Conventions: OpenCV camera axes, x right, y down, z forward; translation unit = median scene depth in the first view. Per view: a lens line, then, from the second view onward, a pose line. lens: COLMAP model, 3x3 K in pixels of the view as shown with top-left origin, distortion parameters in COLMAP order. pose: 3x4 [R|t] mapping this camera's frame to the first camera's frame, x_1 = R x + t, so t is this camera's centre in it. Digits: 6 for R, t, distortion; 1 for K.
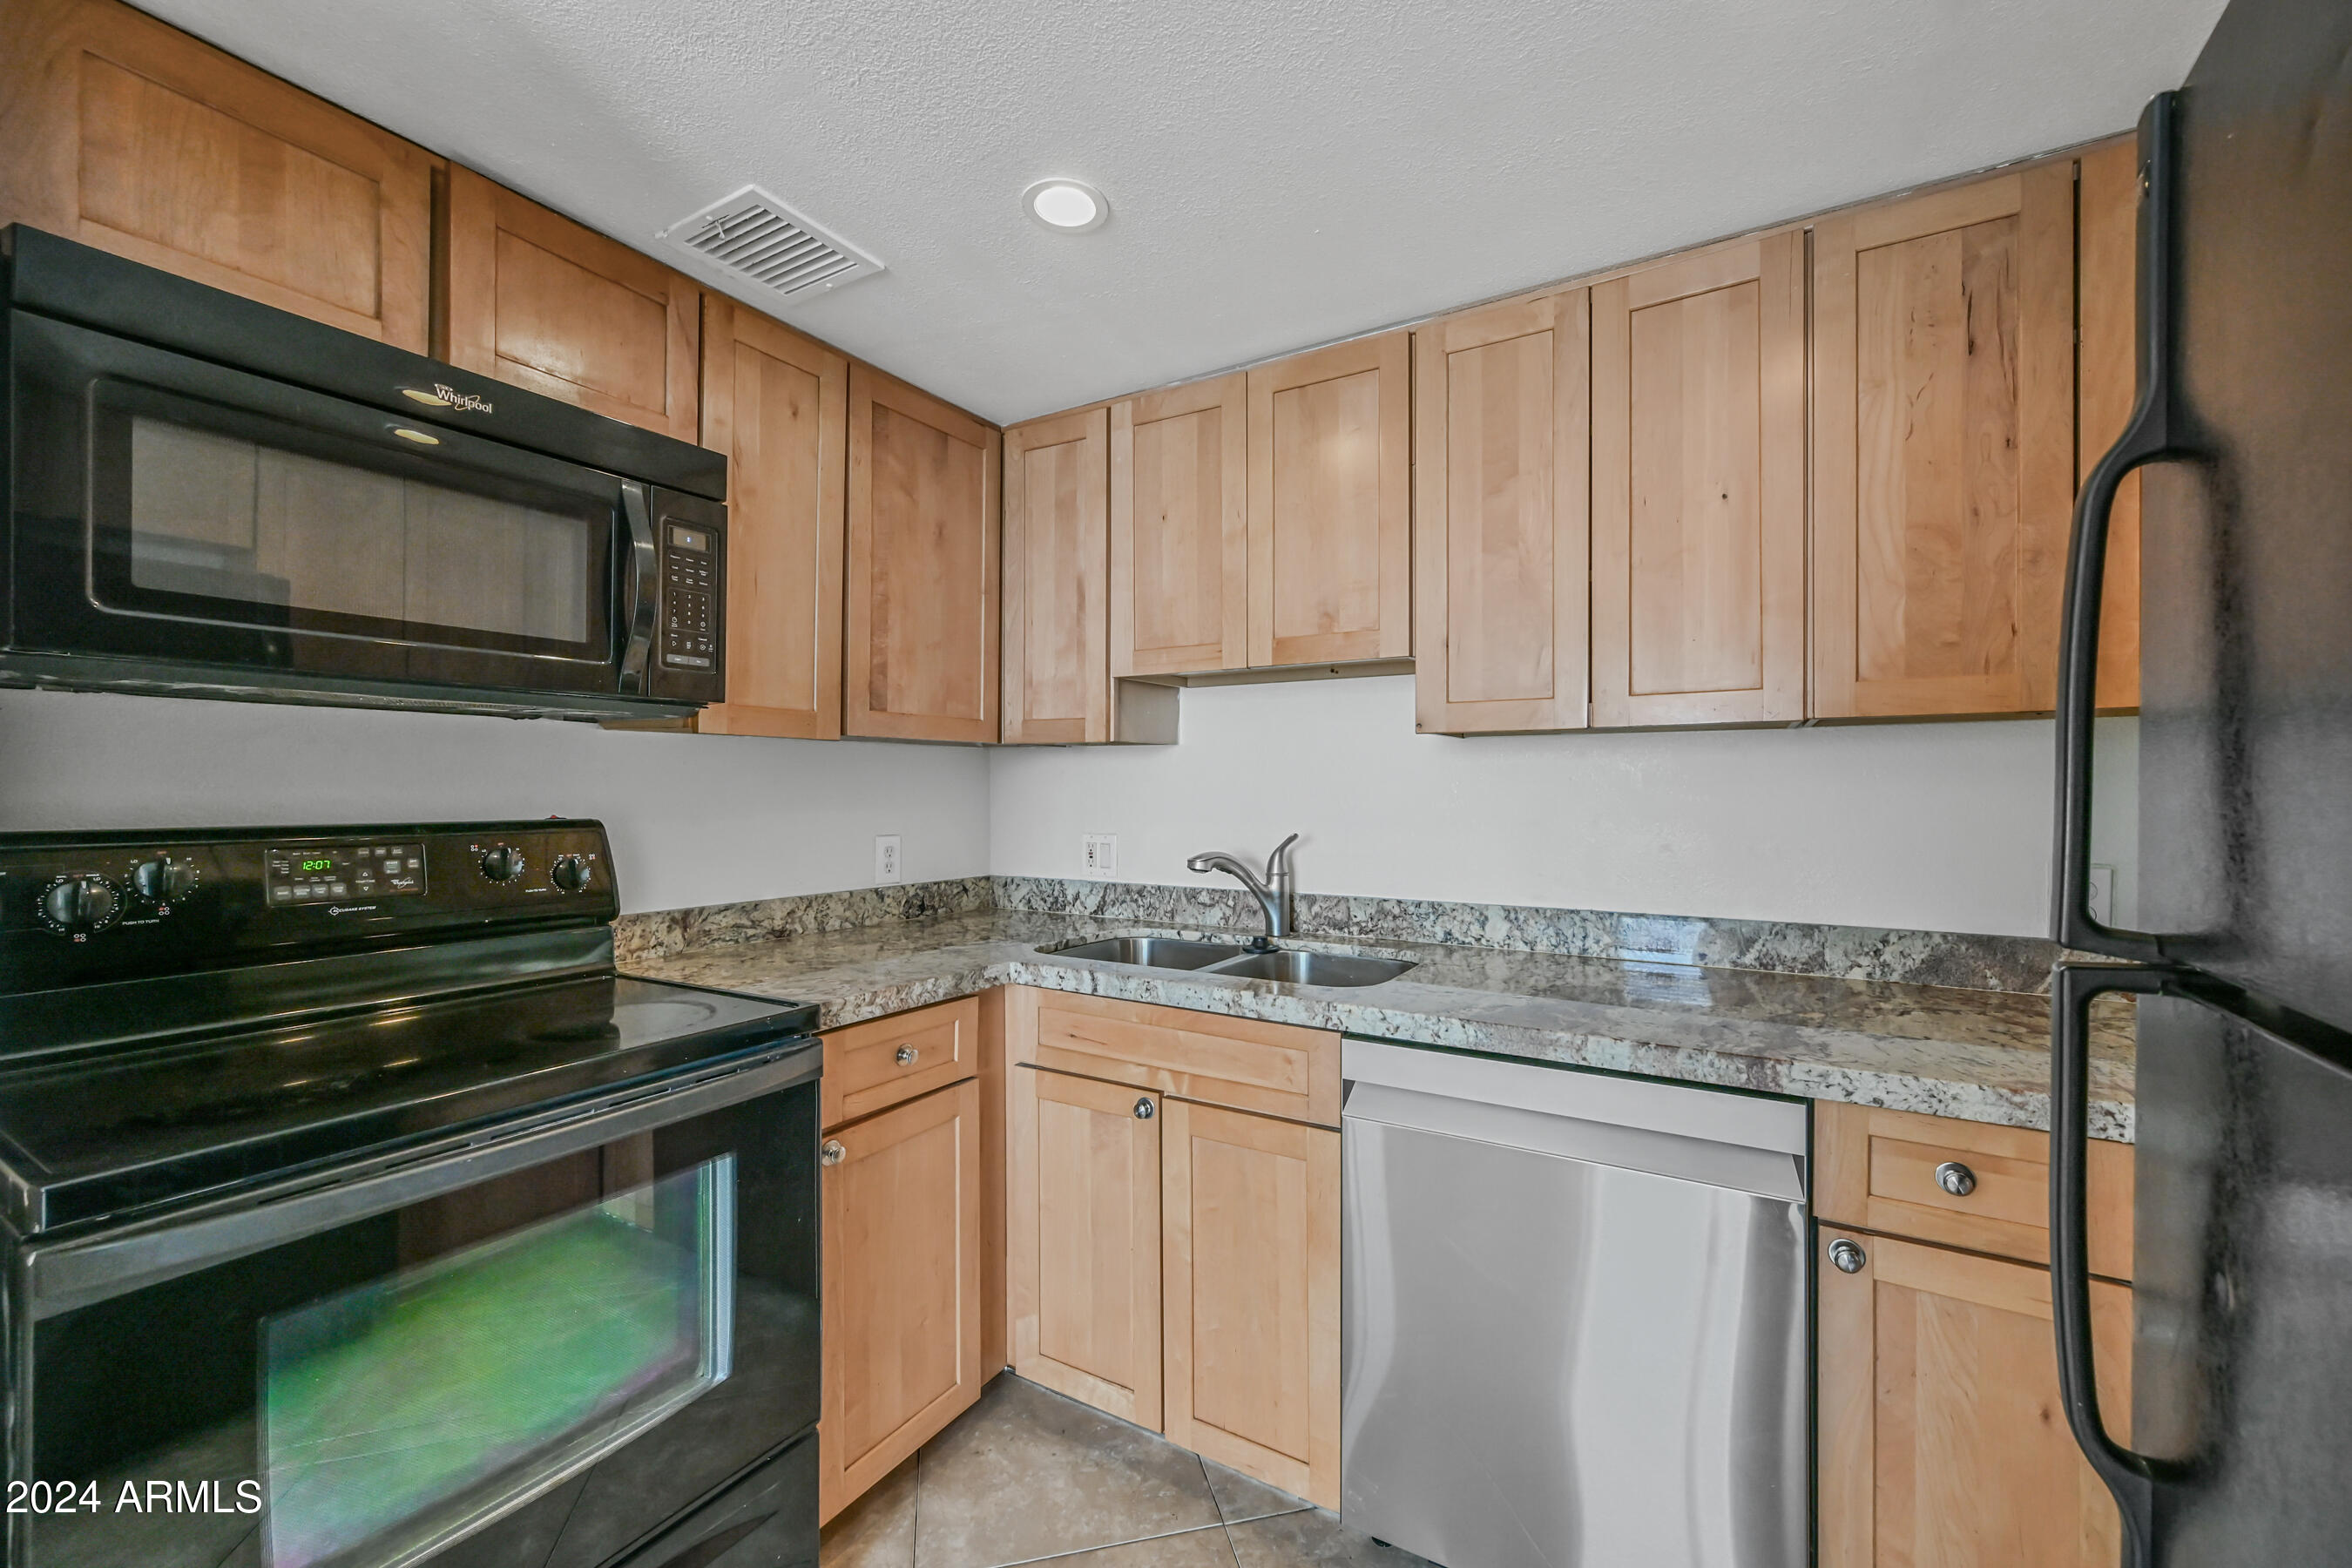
lens RADIAL K [[945.8, 0, 1176.0], [0, 945.8, 784.0], [0, 0, 1]] dist [0.000498, 0.000035]
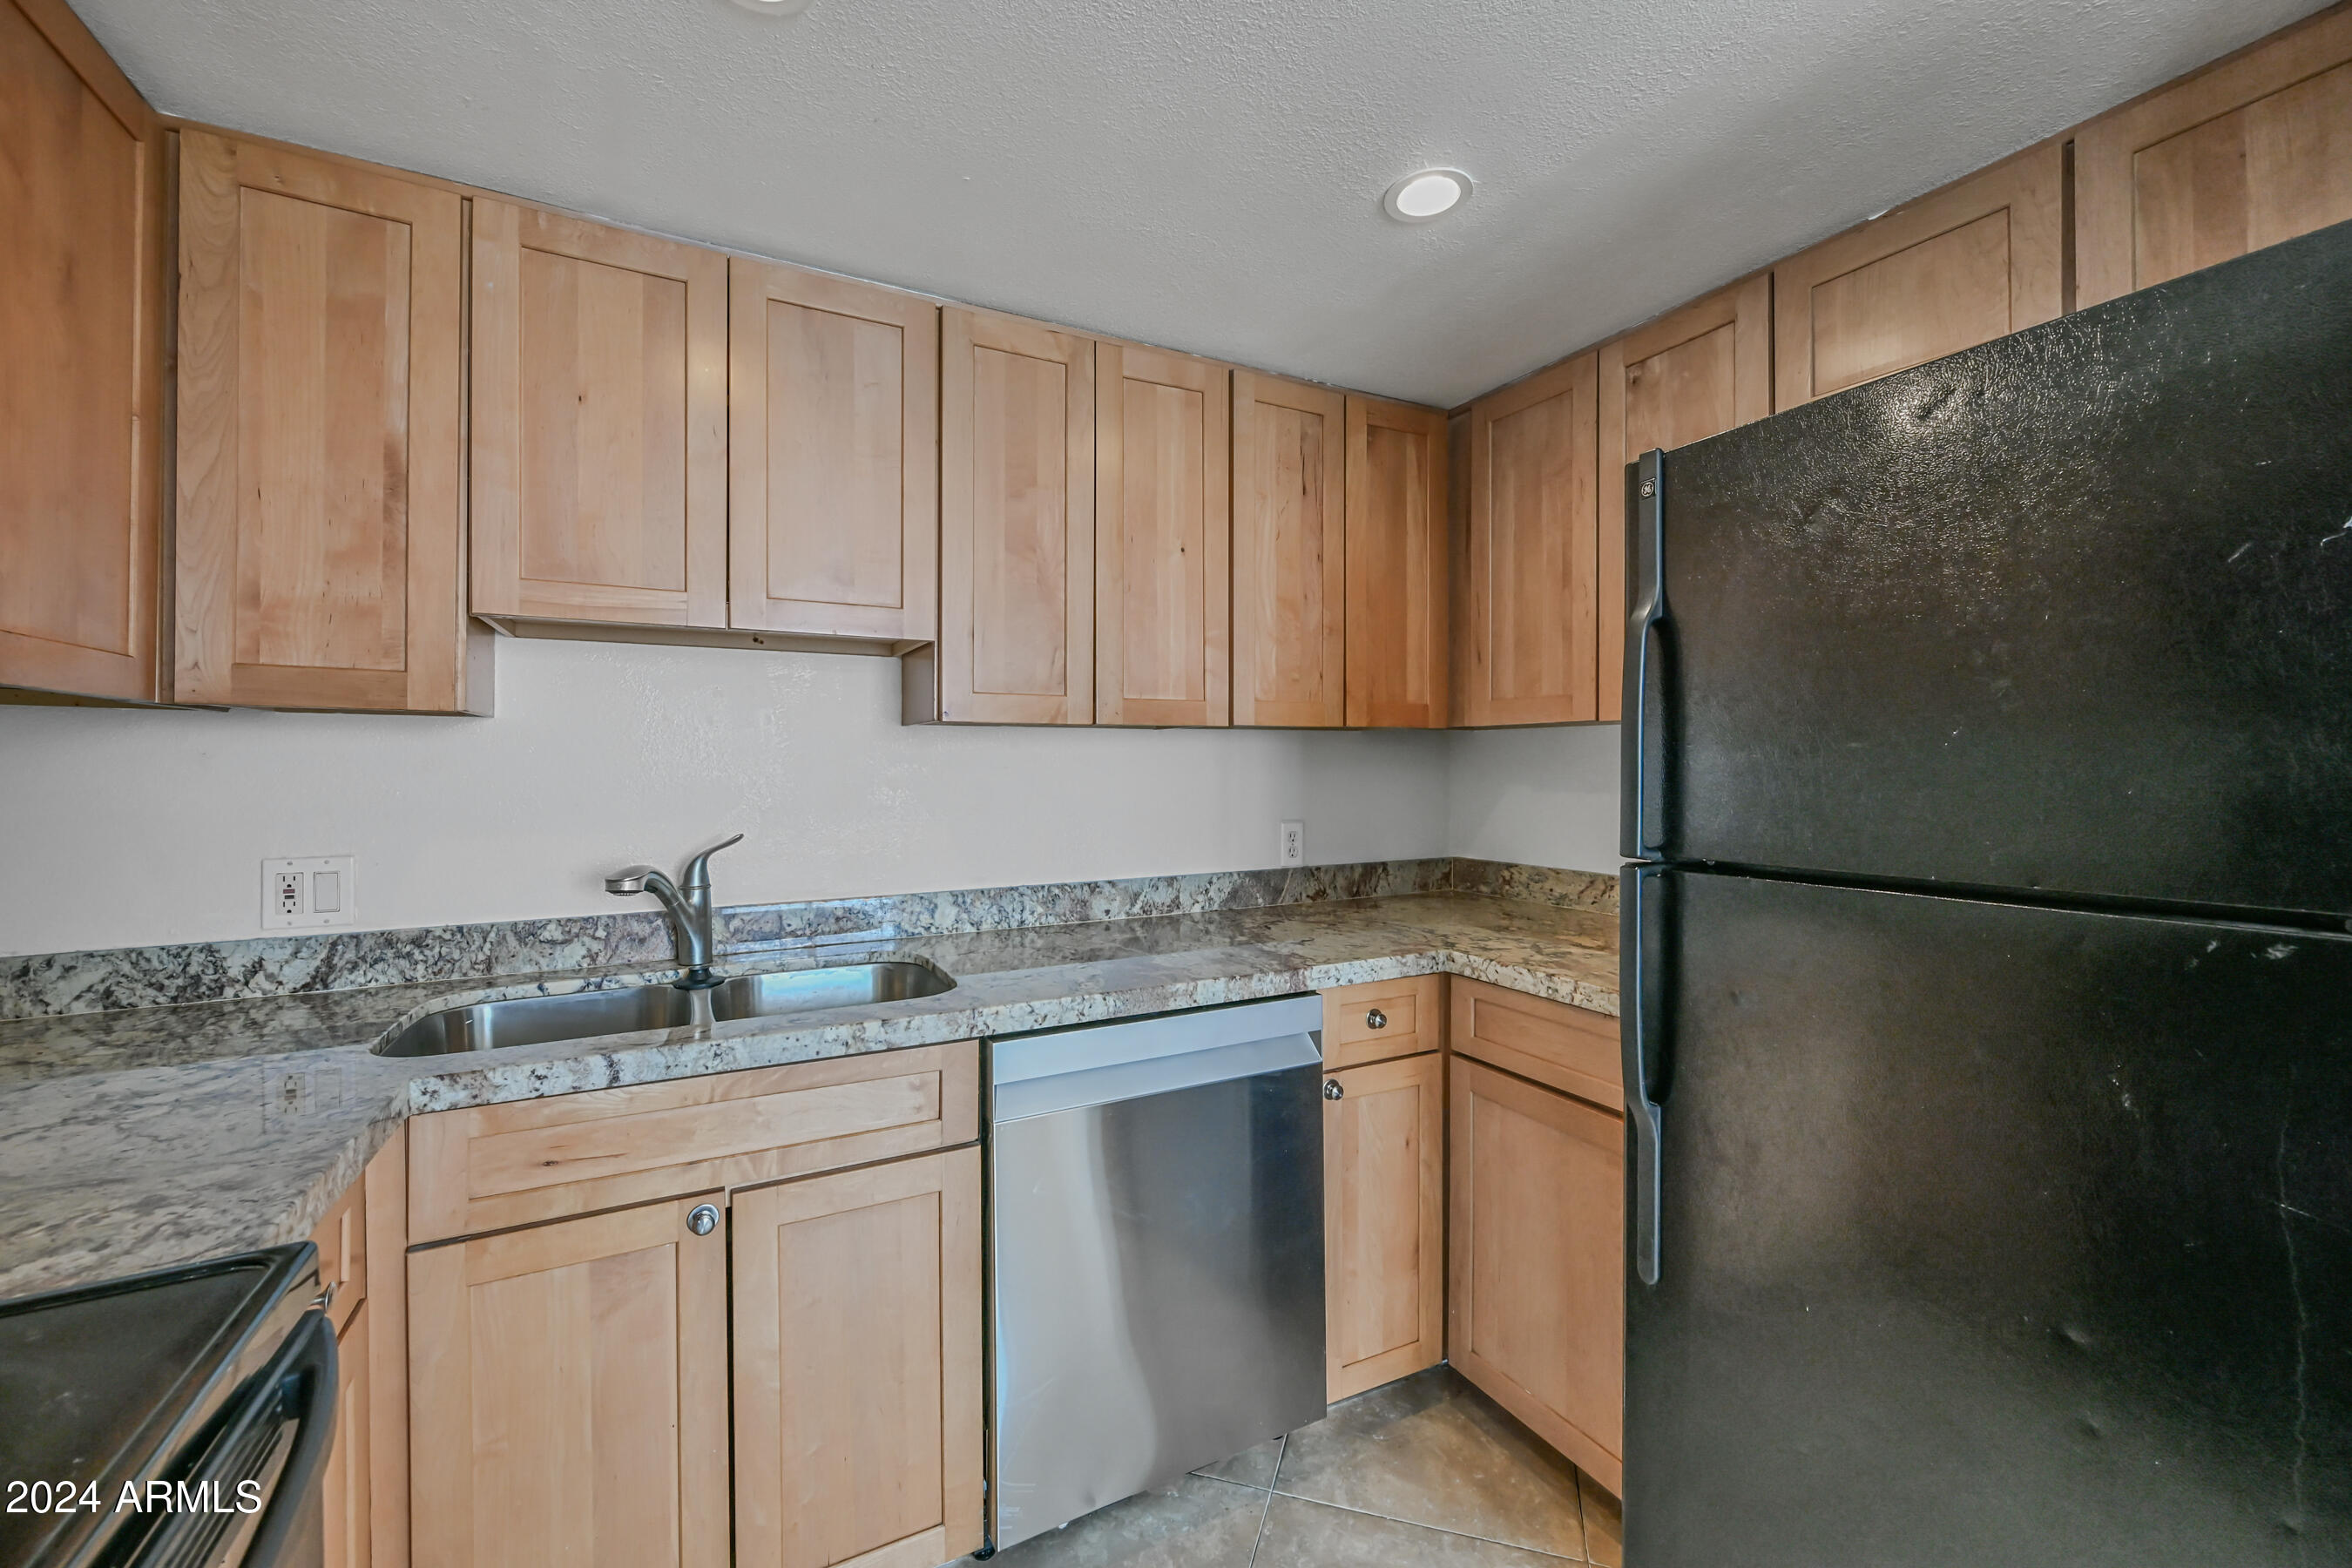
lens RADIAL K [[933.3, 0, 1182.3], [0, 933.3, 767.2], [0, 0, 1]] dist [0.000857, 0.000113]
pose [[0.513786, -0.001271, 0.857917, -0.397778], [0.002413, 0.999997, 0.000037, -0.005480], [-0.857915, 0.002051, 0.513787, 0.266821]]
